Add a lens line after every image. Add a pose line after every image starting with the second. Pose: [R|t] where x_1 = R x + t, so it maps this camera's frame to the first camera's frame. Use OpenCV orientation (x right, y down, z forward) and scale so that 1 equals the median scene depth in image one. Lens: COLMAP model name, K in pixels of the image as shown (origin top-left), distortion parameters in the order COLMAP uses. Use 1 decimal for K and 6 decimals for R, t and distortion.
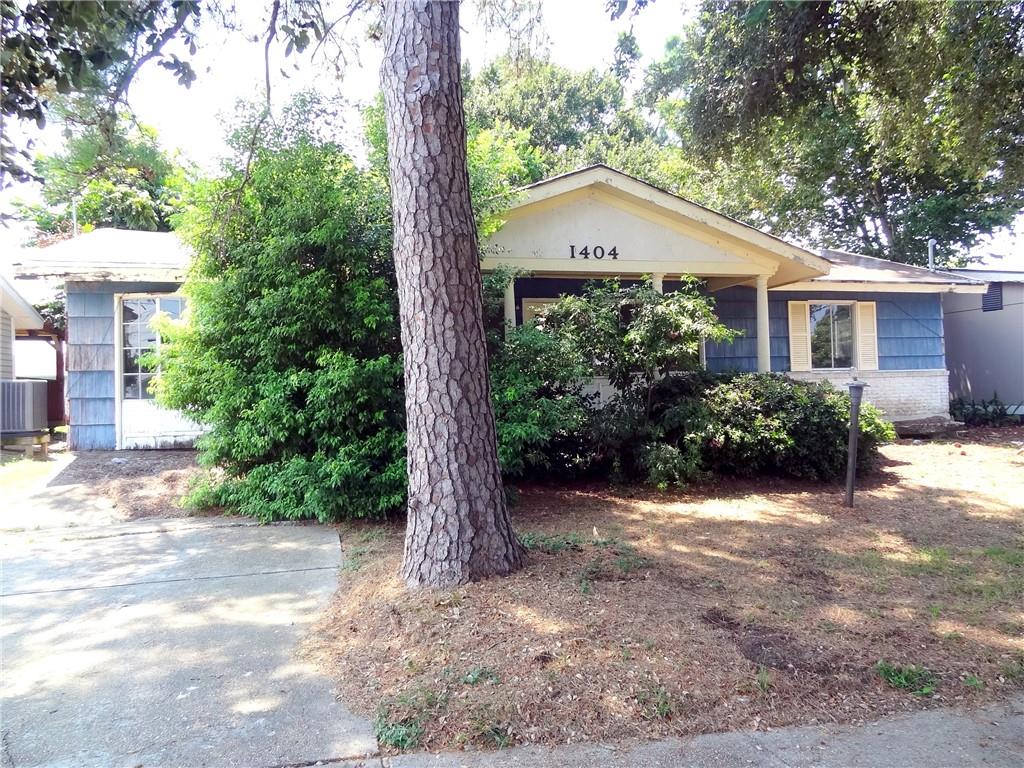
lens RADIAL K [[716.5, 0, 512.0], [0, 716.5, 384.0], [0, 0, 1]] dist [0.002271, 0.008565]
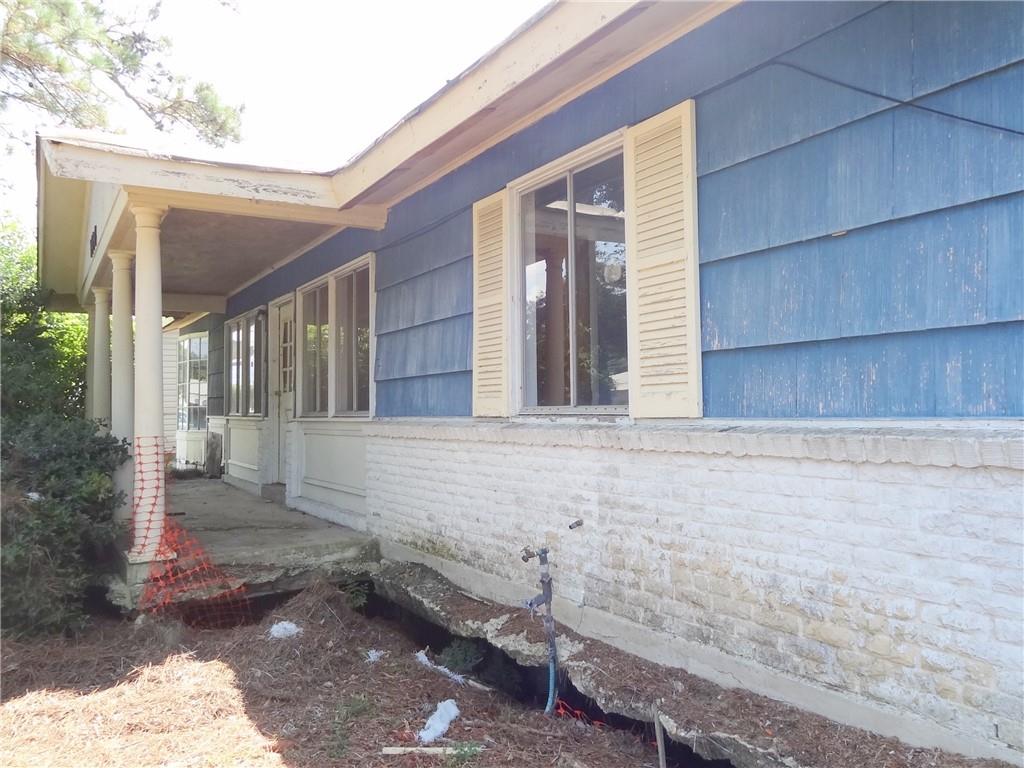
lens RADIAL K [[809.8, 0, 512.0], [0, 809.8, 384.0], [0, 0, 1]] dist [-0.000345, 0.009608]
pose [[0.269966, -0.008893, -0.962829, 0.681254], [0.009606, 0.999932, -0.006542, -0.026518], [0.962822, -0.007483, 0.270033, 0.829441]]
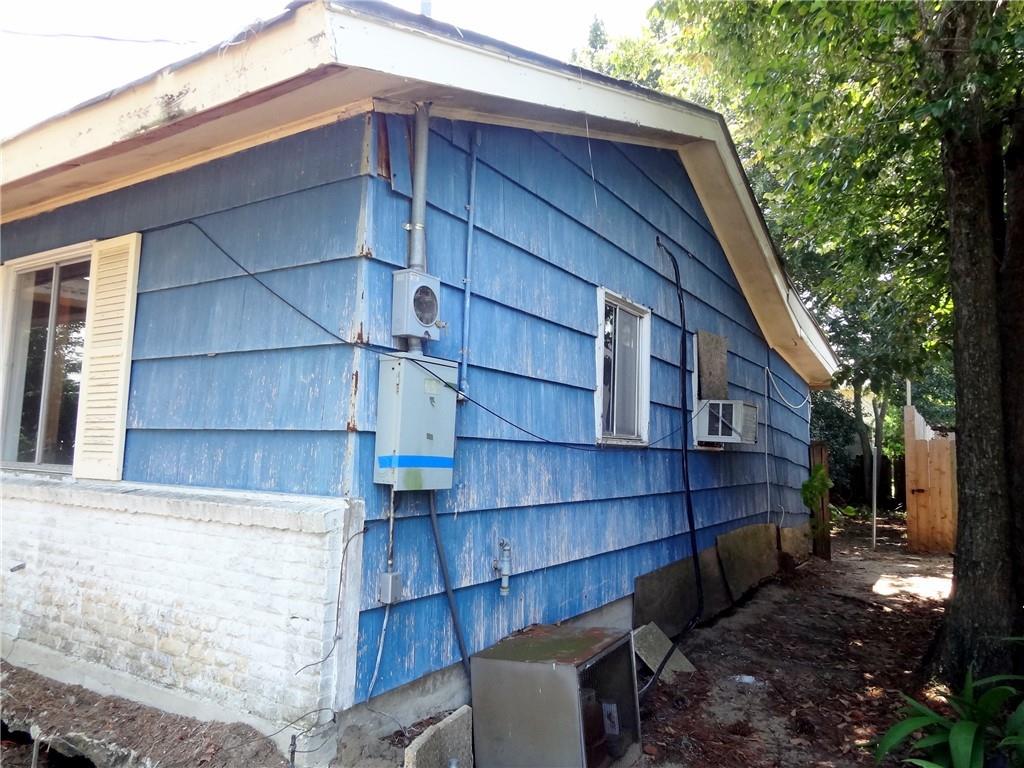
lens RADIAL K [[716.5, 0, 512.0], [0, 716.5, 384.0], [0, 0, 1]] dist [0.002271, 0.008565]
pose [[0.677348, -0.024769, -0.735246, 0.760144], [-0.043326, 0.996355, -0.073479, -0.039530], [0.734386, 0.081626, 0.673806, 0.868881]]
